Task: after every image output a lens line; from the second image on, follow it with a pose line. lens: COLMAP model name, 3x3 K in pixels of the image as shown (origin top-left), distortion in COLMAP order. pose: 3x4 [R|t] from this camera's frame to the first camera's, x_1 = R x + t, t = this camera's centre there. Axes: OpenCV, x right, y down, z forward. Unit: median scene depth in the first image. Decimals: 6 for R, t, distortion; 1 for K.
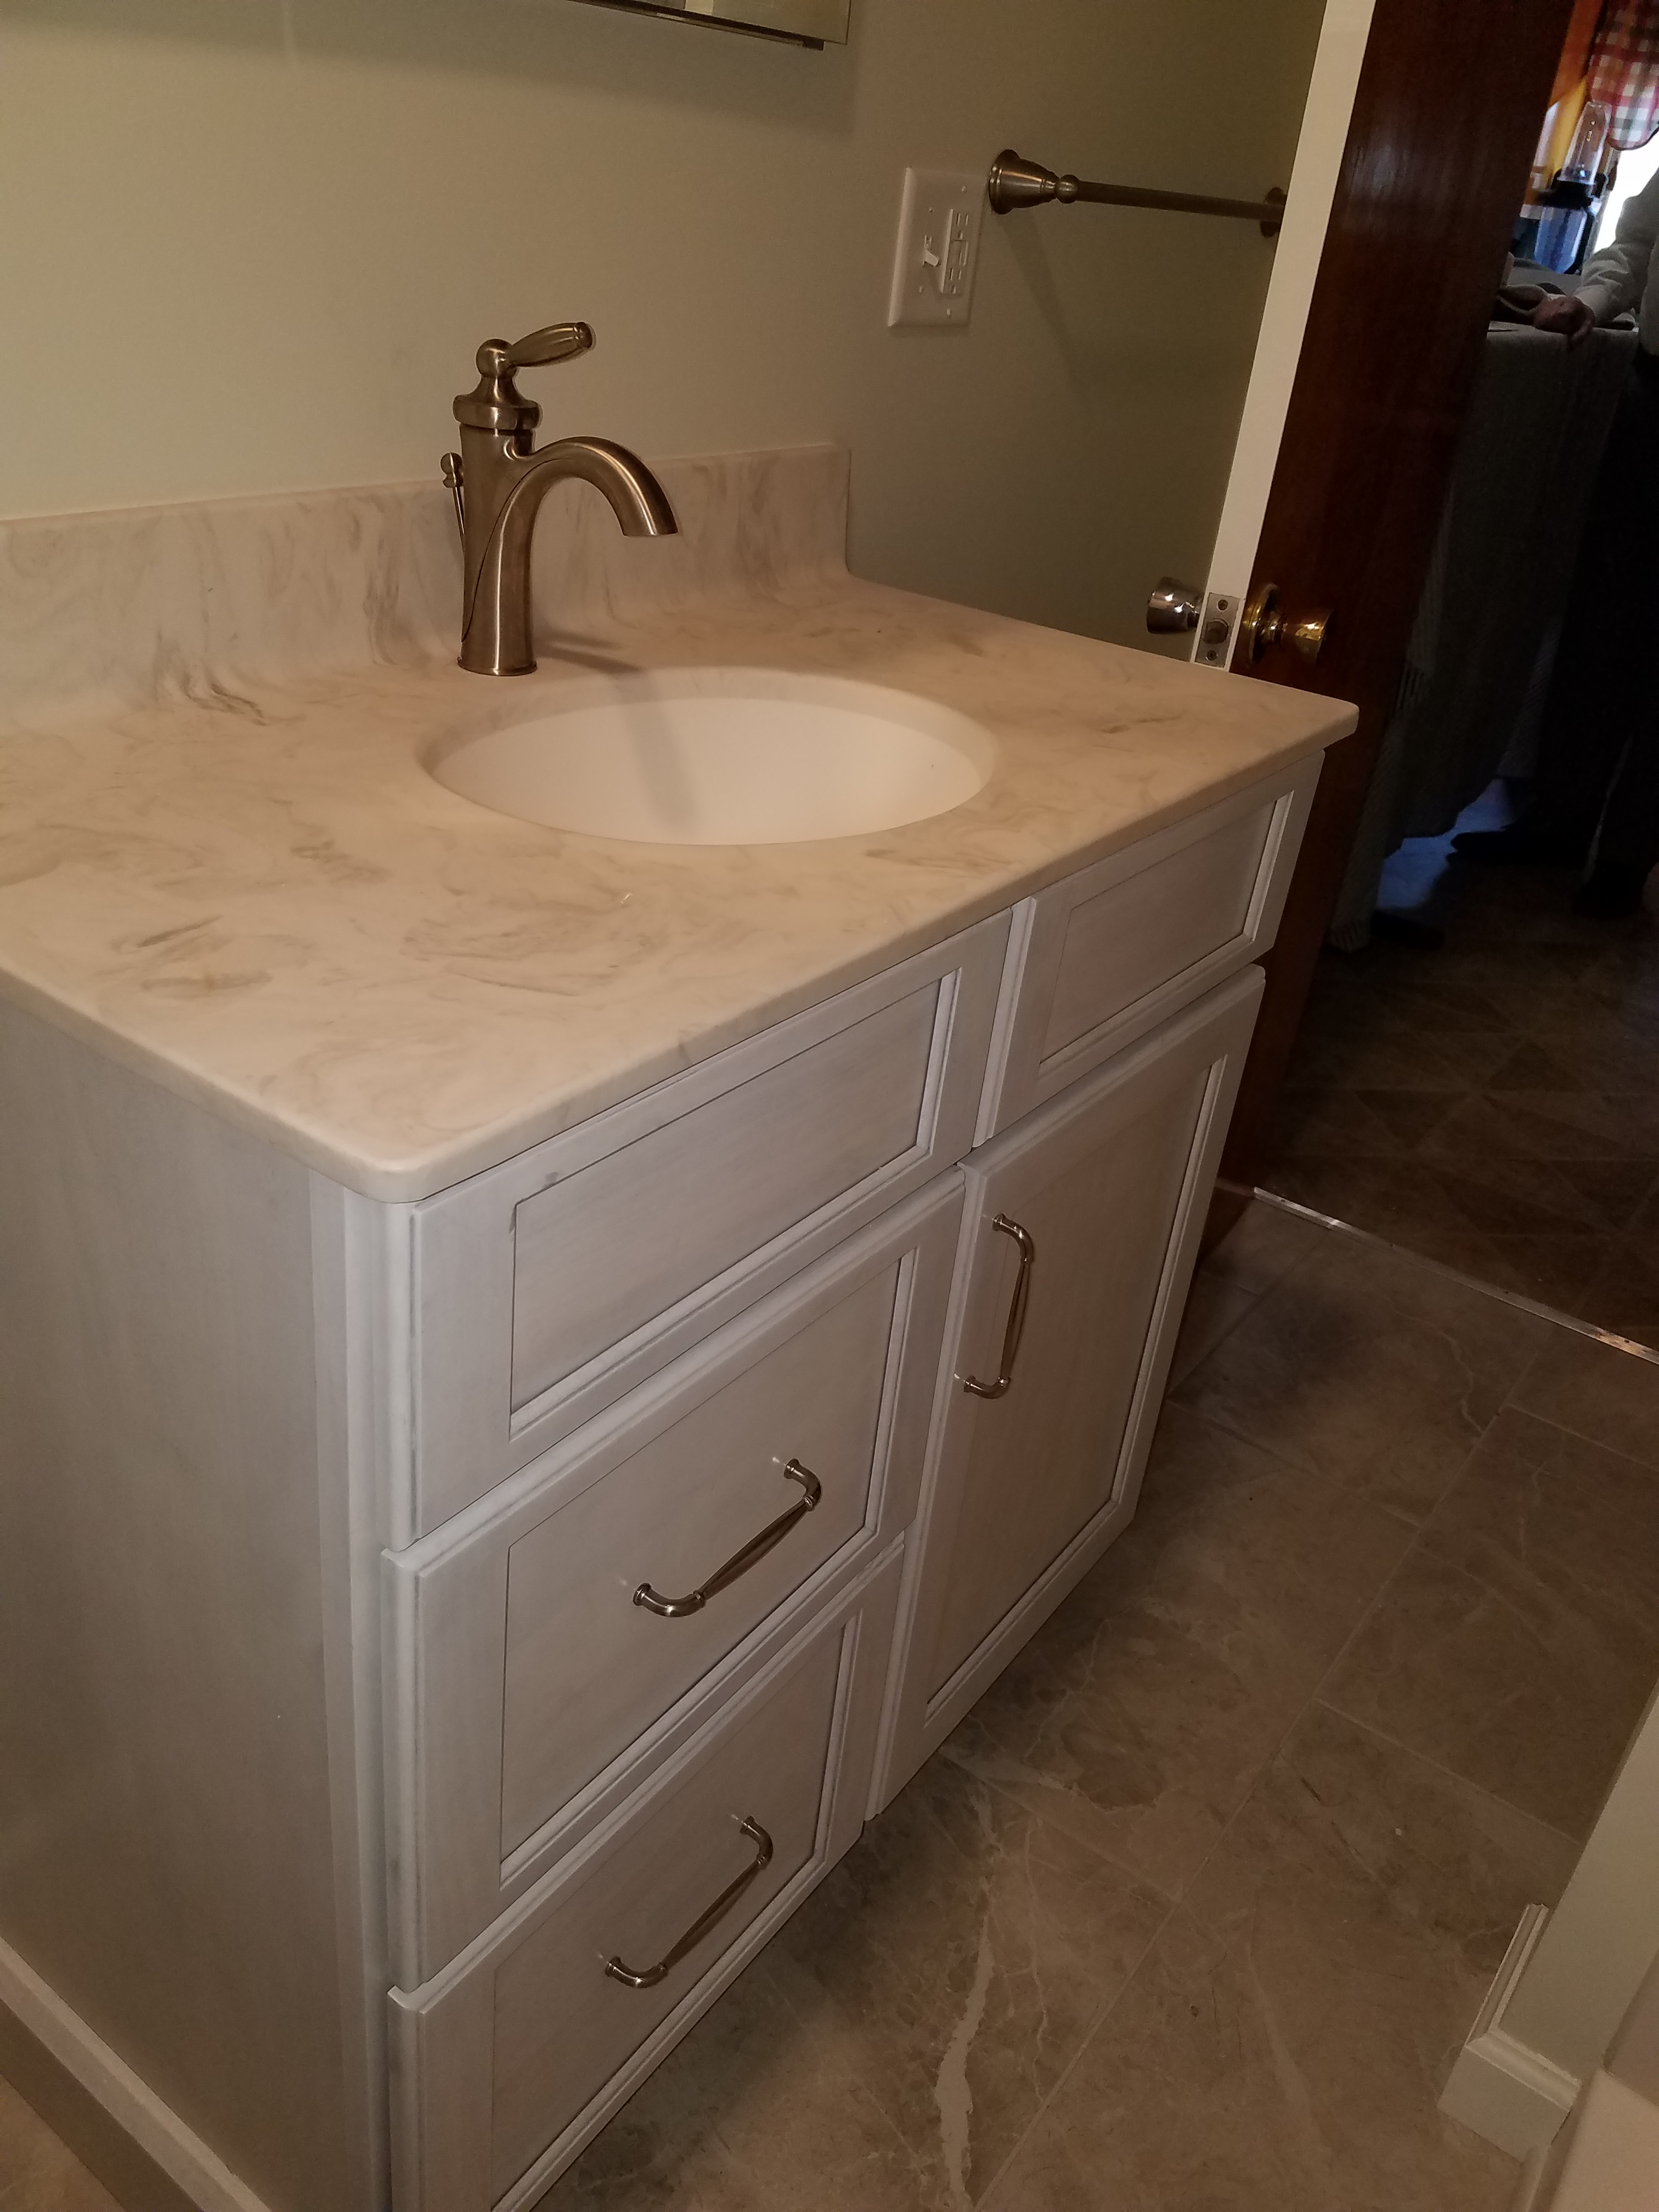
lens RADIAL K [[1671.1, 0, 829.5], [0, 1671.1, 1106.0], [0, 0, 1]] dist [0.008120, 0.000400]
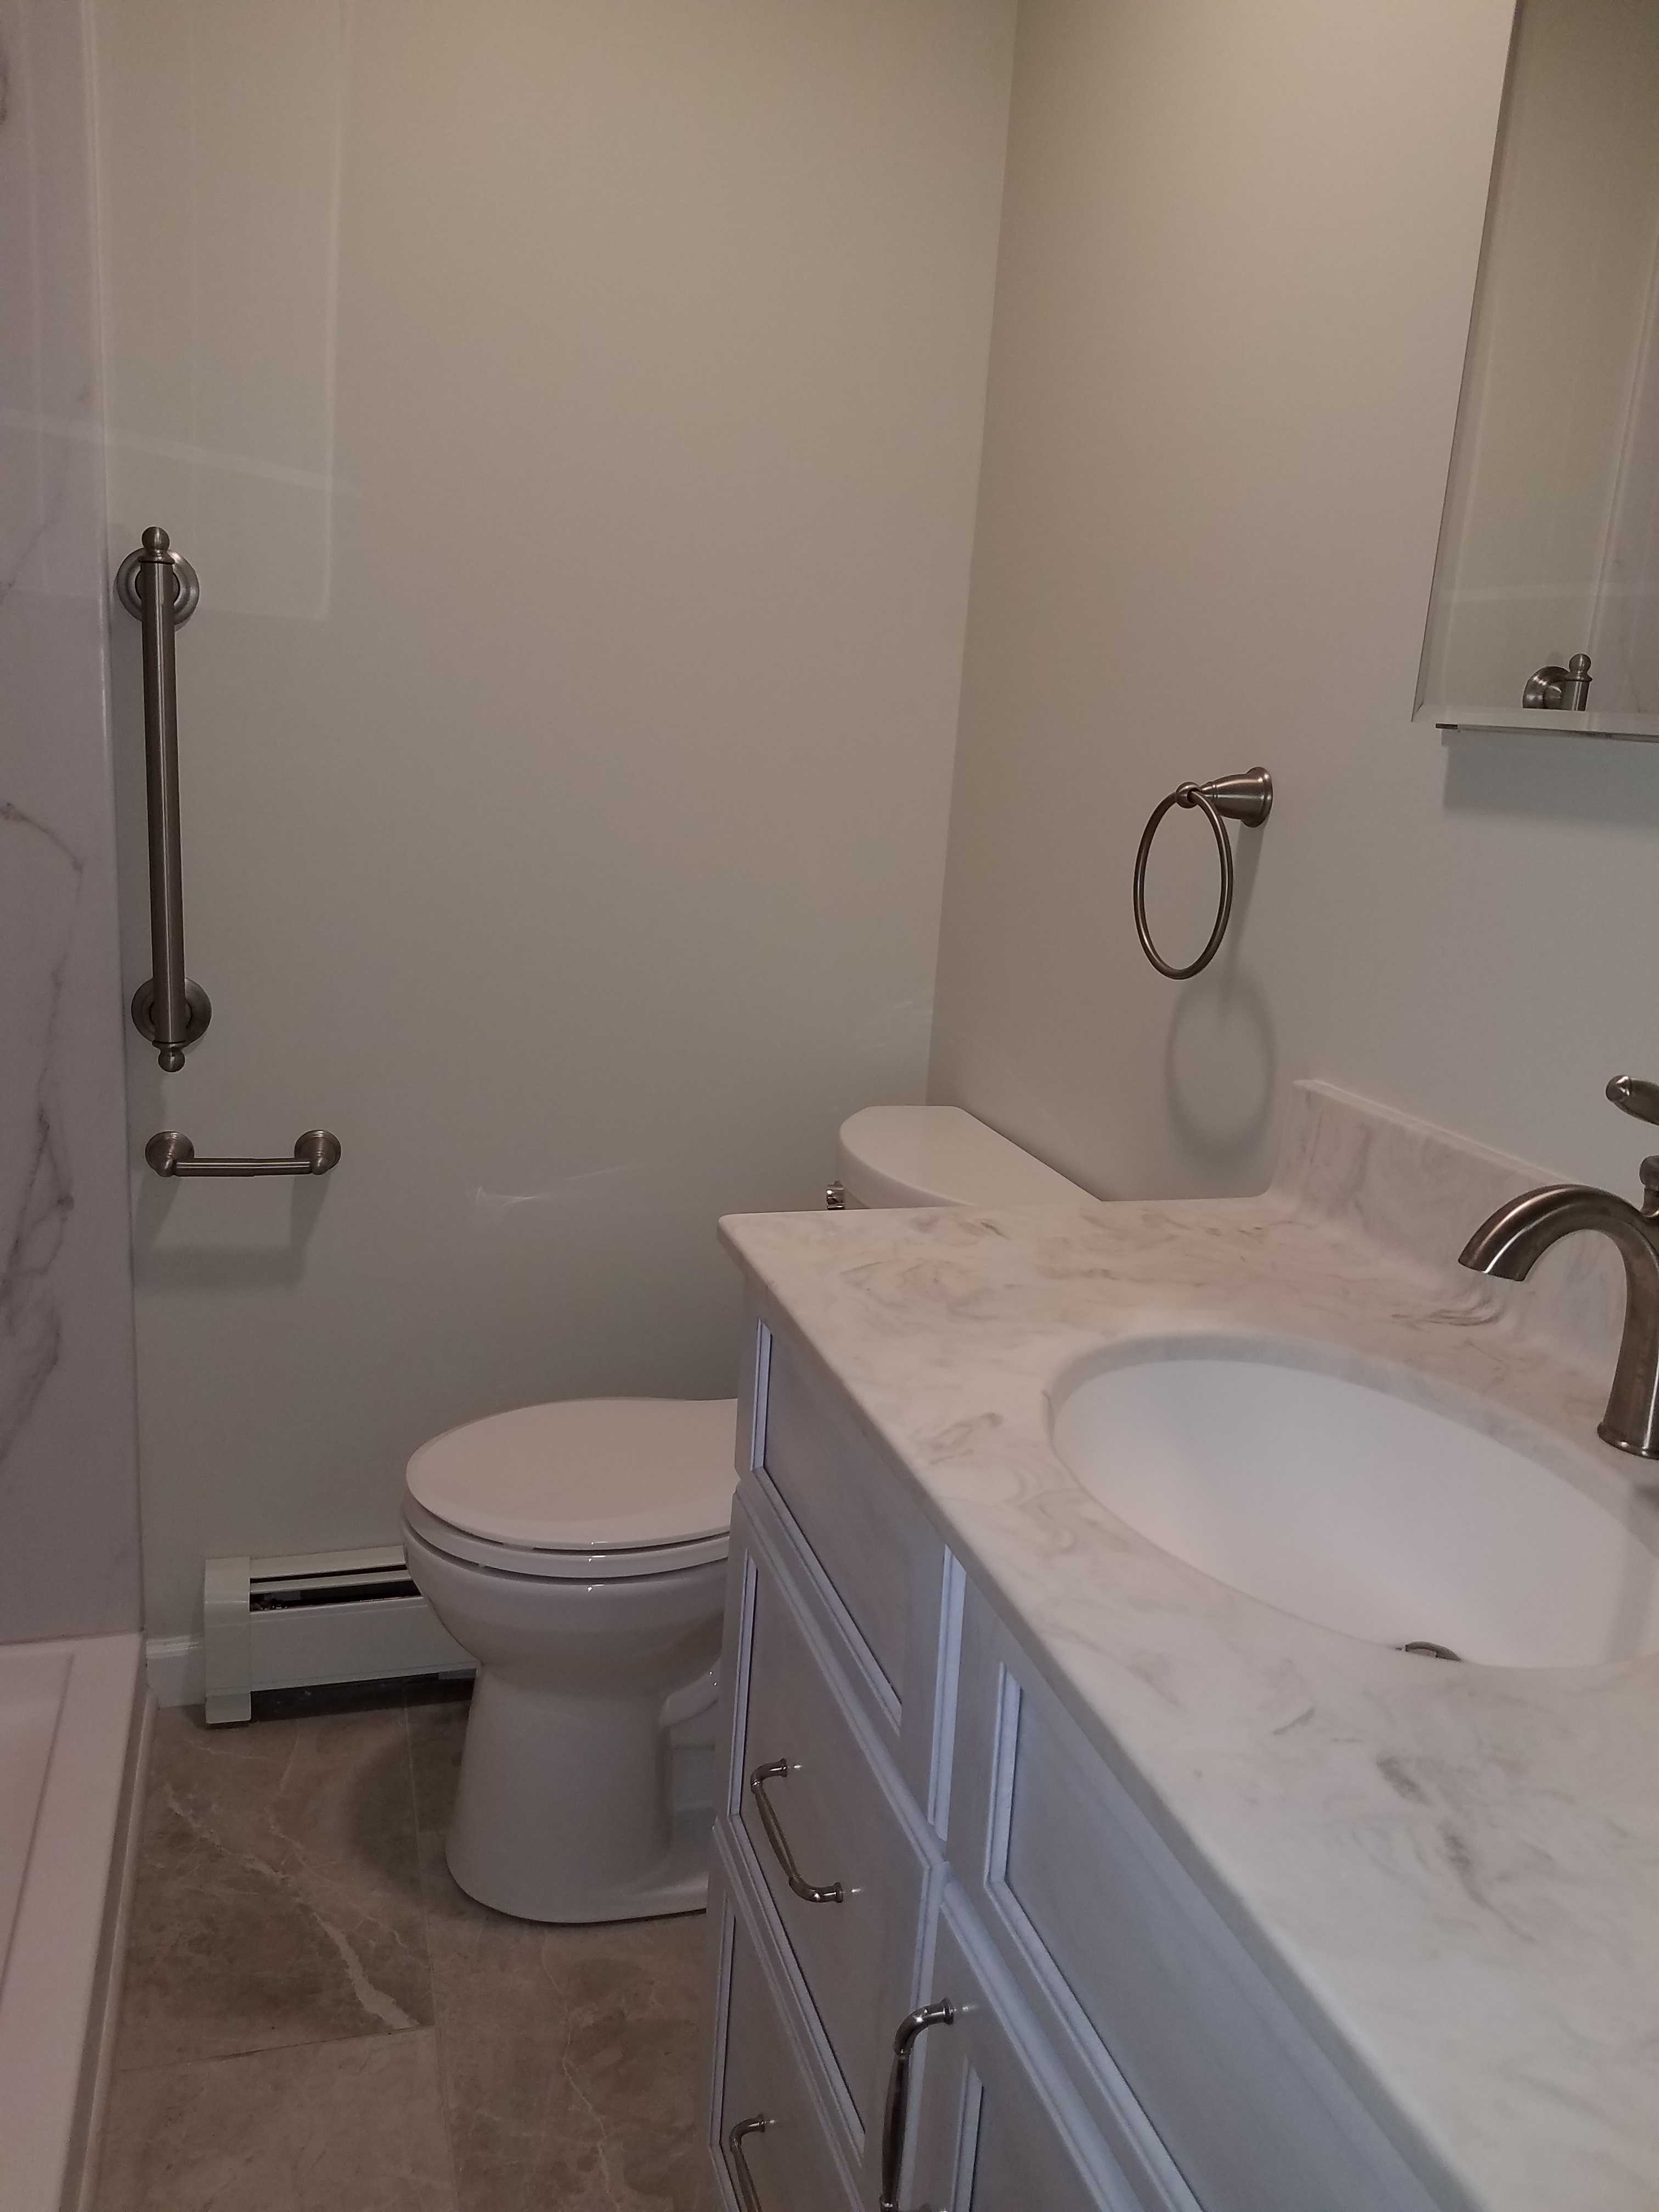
lens RADIAL K [[1699.4, 0, 829.5], [0, 1699.4, 1106.0], [0, 0, 1]] dist [-0.040825, -0.001072]
pose [[-0.622455, 0.022458, -0.782334, 1.043713], [-0.481896, 0.776644, 0.405710, -0.776244], [0.616706, 0.629539, -0.472603, 1.484182]]
